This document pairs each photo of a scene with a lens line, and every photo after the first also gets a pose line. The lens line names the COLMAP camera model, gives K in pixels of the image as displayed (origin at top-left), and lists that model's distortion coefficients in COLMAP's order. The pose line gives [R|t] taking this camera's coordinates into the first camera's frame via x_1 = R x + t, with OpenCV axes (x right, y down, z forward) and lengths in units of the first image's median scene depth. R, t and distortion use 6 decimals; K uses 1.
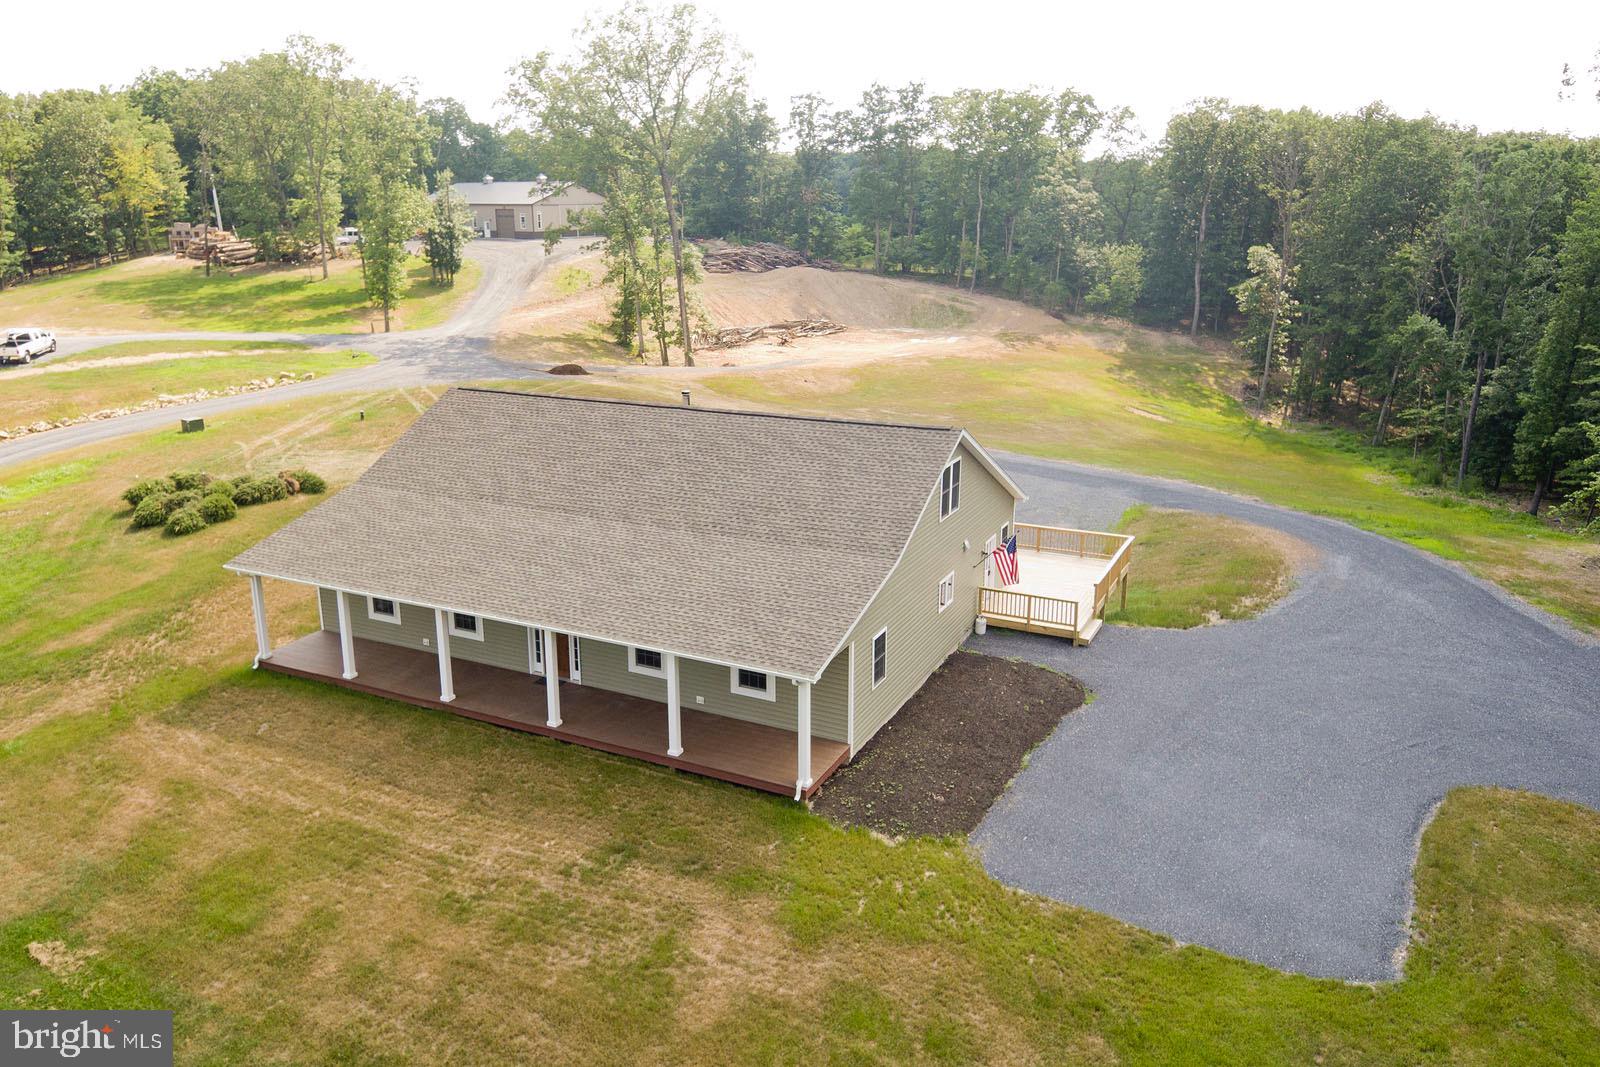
lens RADIAL K [[1026.7, 0, 801.6], [0, 1026.7, 530.5], [0, 0, 1]] dist [0.093647, -0.131487]
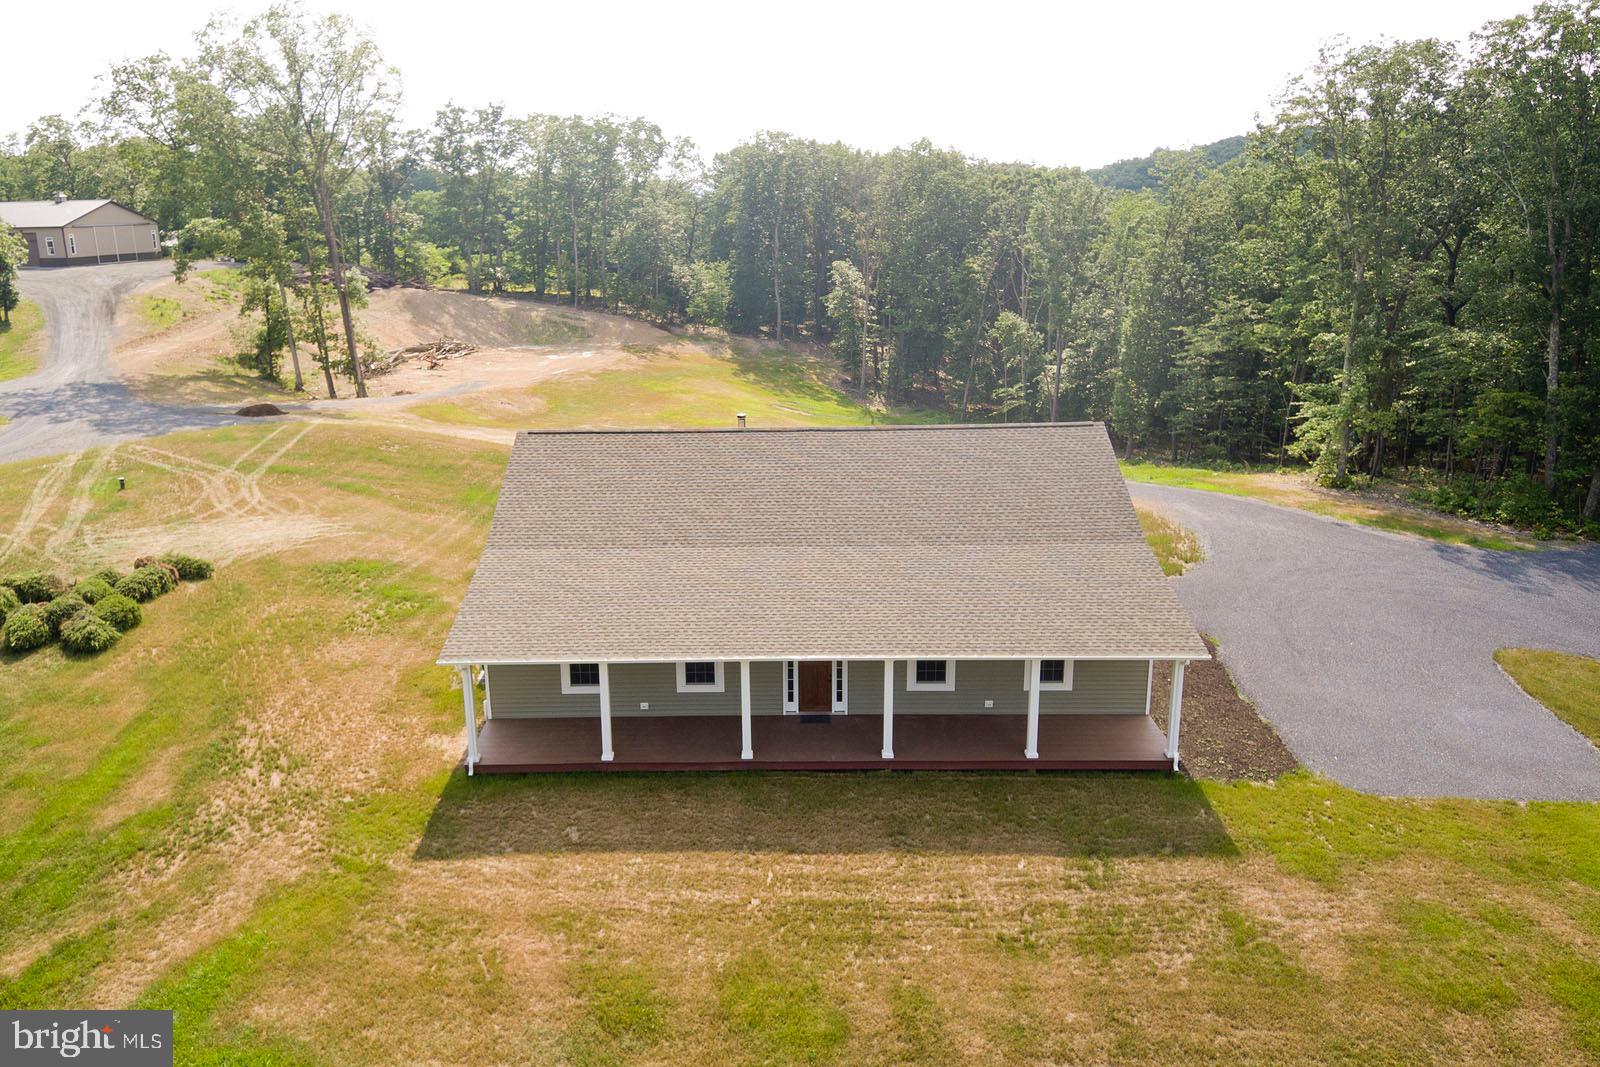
lens RADIAL K [[968.6, 0, 793.6], [0, 968.6, 535.5], [0, 0, 1]] dist [0.058808, -0.045538]
pose [[0.912218, -0.132621, 0.387646, -0.104182], [0.131002, 0.990906, 0.030731, -0.009811], [-0.388196, 0.022749, 0.921296, 0.027841]]
